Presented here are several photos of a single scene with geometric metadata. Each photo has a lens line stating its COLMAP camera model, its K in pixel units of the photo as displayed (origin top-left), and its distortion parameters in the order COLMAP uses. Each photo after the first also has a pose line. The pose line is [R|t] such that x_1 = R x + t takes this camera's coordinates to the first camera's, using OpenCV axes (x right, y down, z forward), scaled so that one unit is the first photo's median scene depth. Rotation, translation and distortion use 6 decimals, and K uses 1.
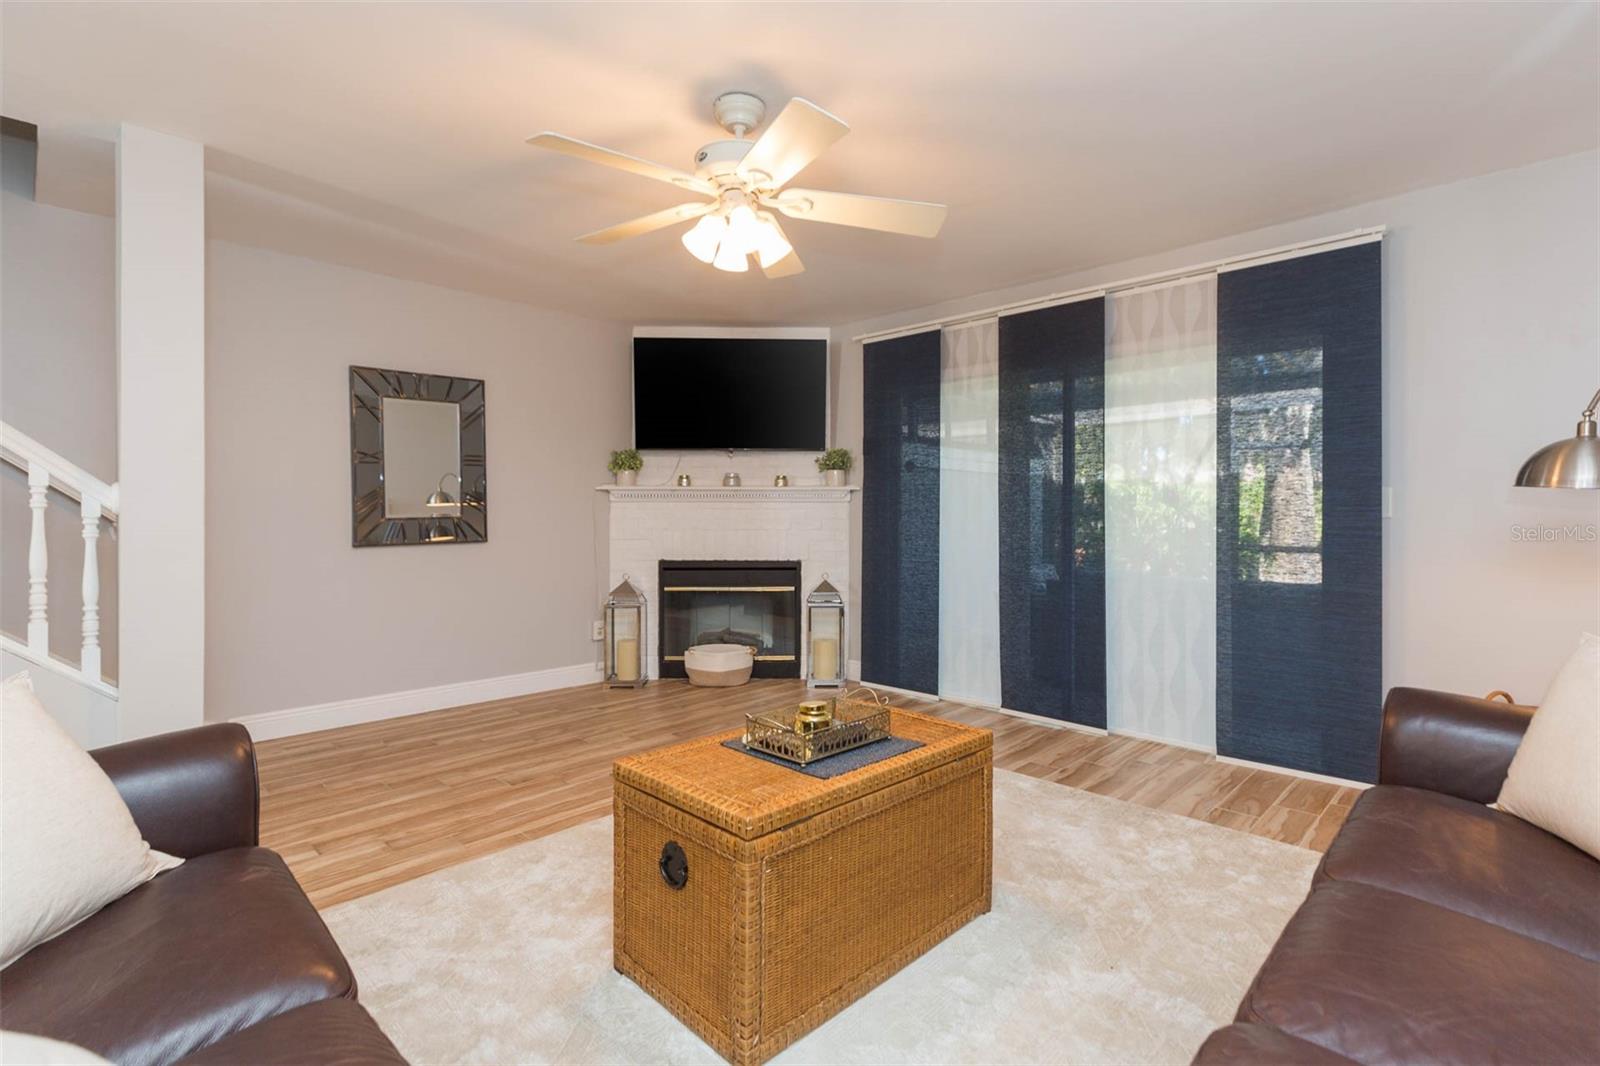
lens RADIAL K [[760.7, 0, 786.6], [0, 760.7, 503.0], [0, 0, 1]] dist [0.000933, -0.000139]
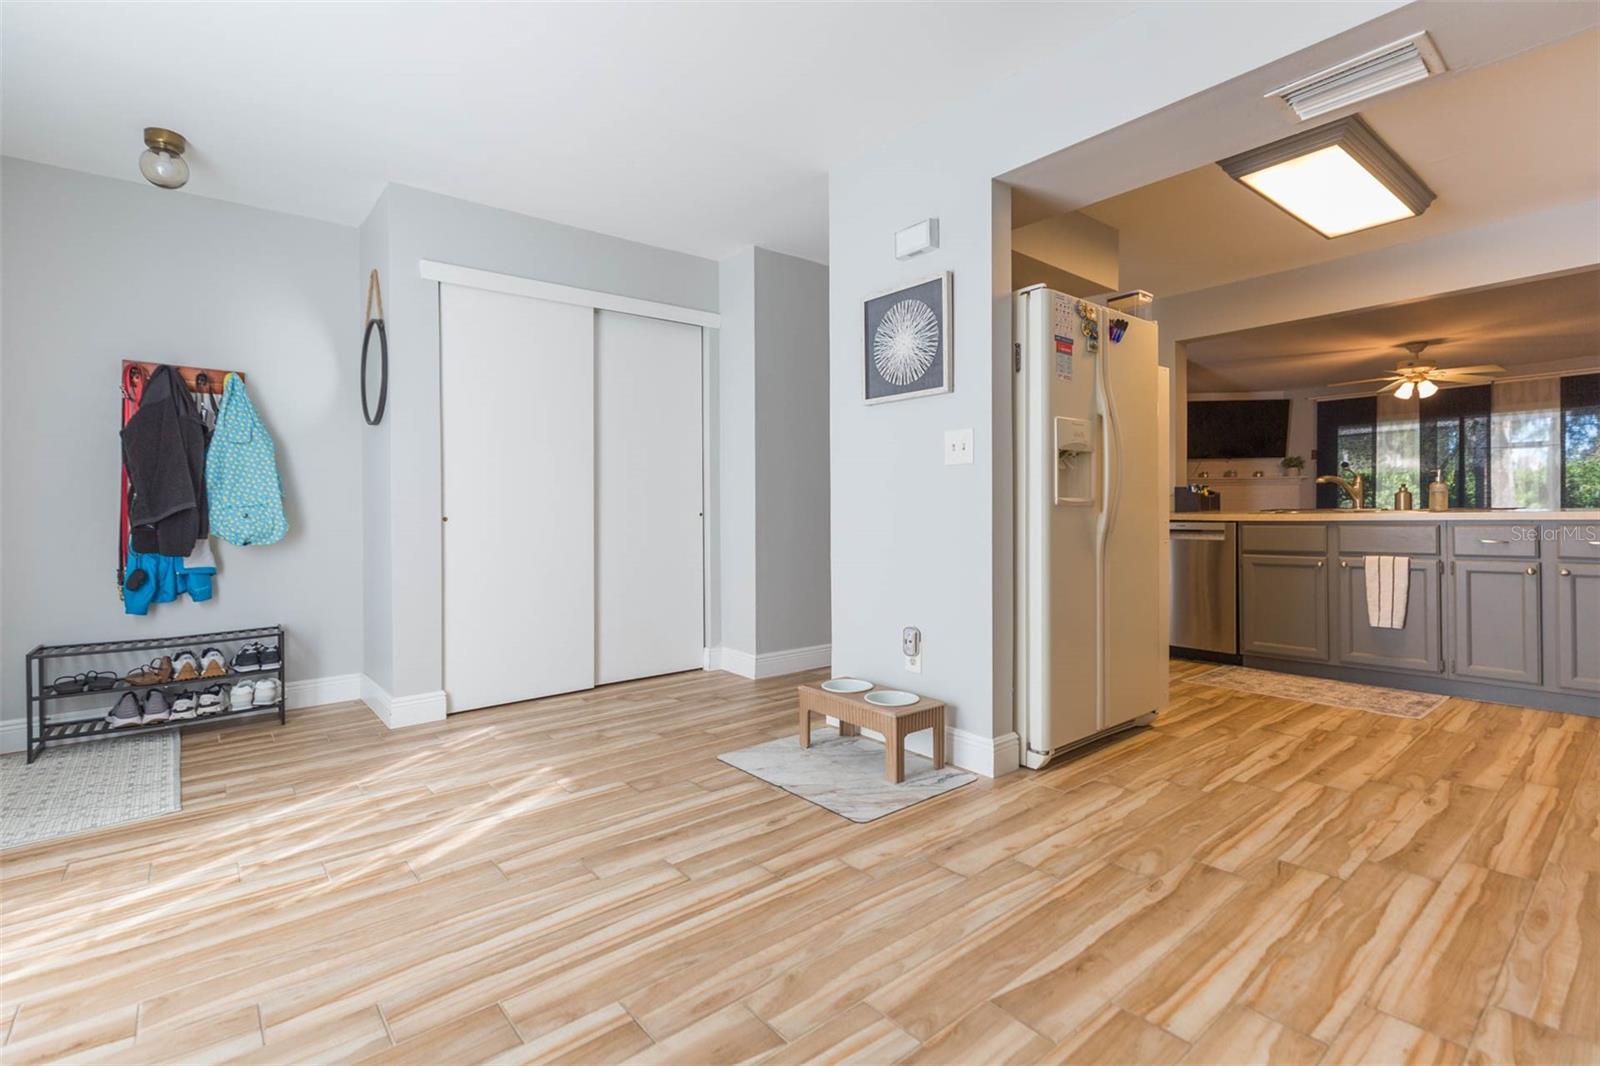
lens RADIAL K [[725.9, 0, 781.8], [0, 725.9, 525.3], [0, 0, 1]] dist [0.001978, 0.000778]
pose [[0.994675, -0.011246, -0.102451, -1.306295], [0.014703, 0.999345, 0.033053, 0.028215], [0.102012, -0.034383, 0.994189, -1.205974]]
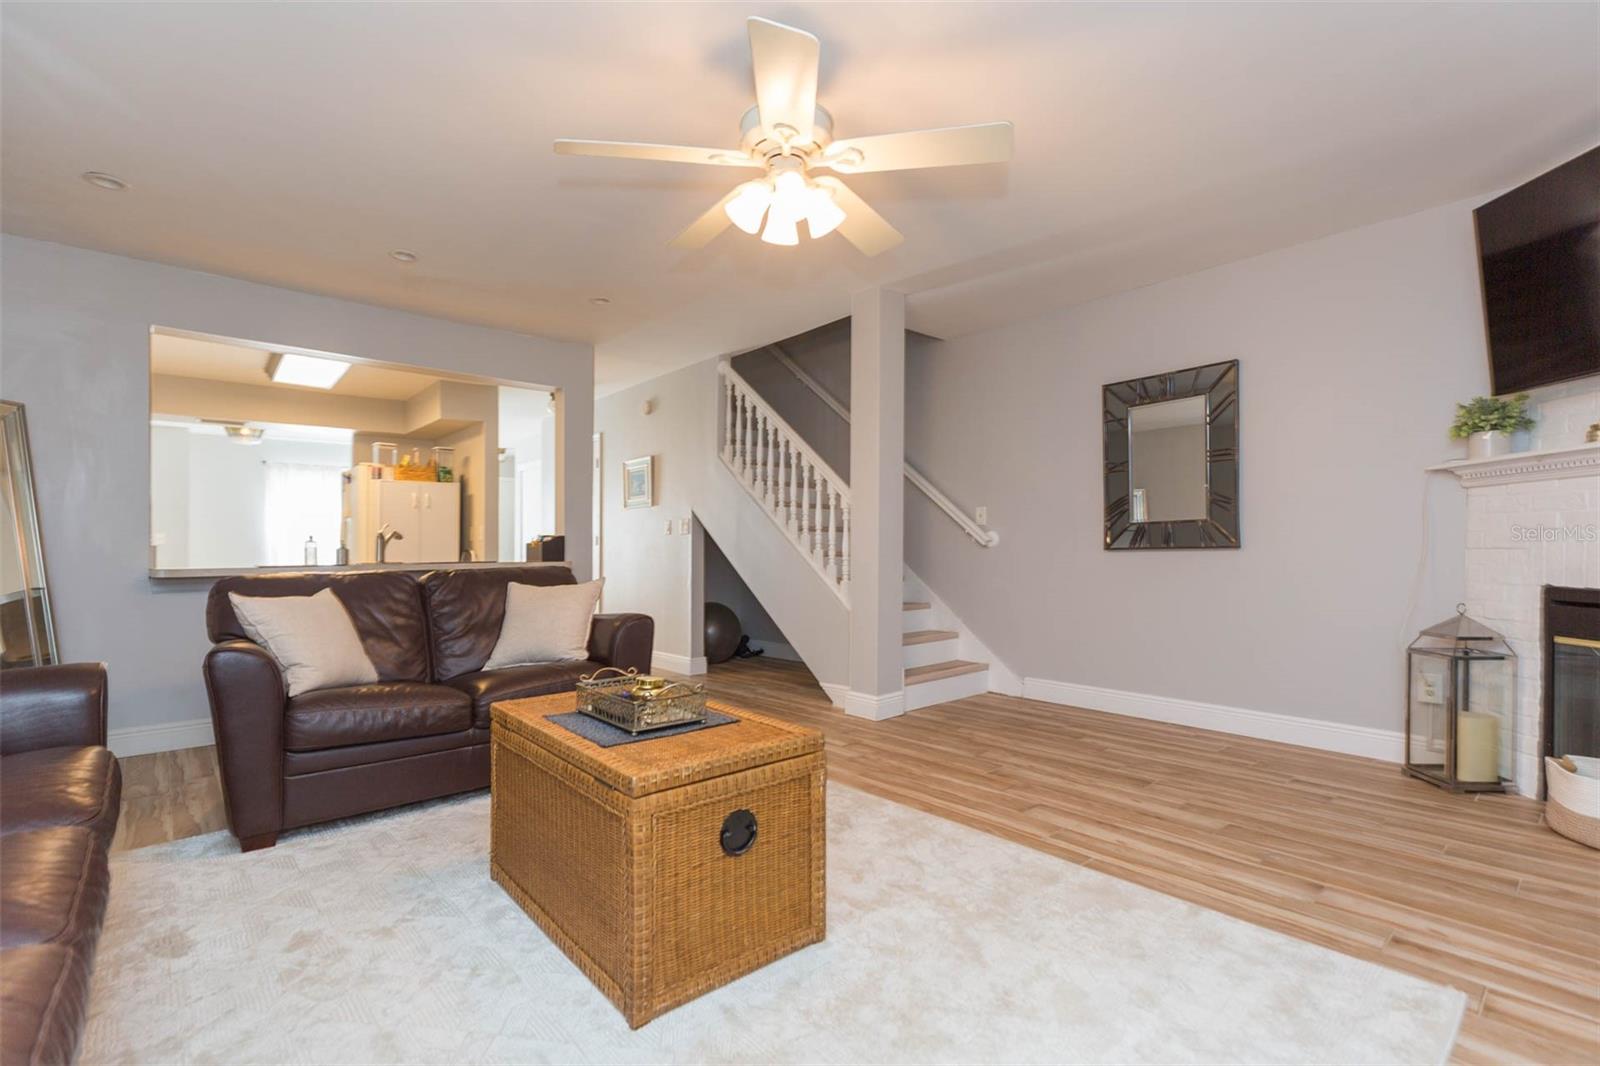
lens RADIAL K [[725.9, 0, 809.8], [0, 725.9, 538.7], [0, 0, 1]] dist [0.001978, 0.000778]
pose [[-0.065653, -0.010944, -0.997782, 0.496707], [0.023048, 0.999656, -0.012481, 0.044491], [0.997576, -0.023816, -0.065379, 0.635362]]
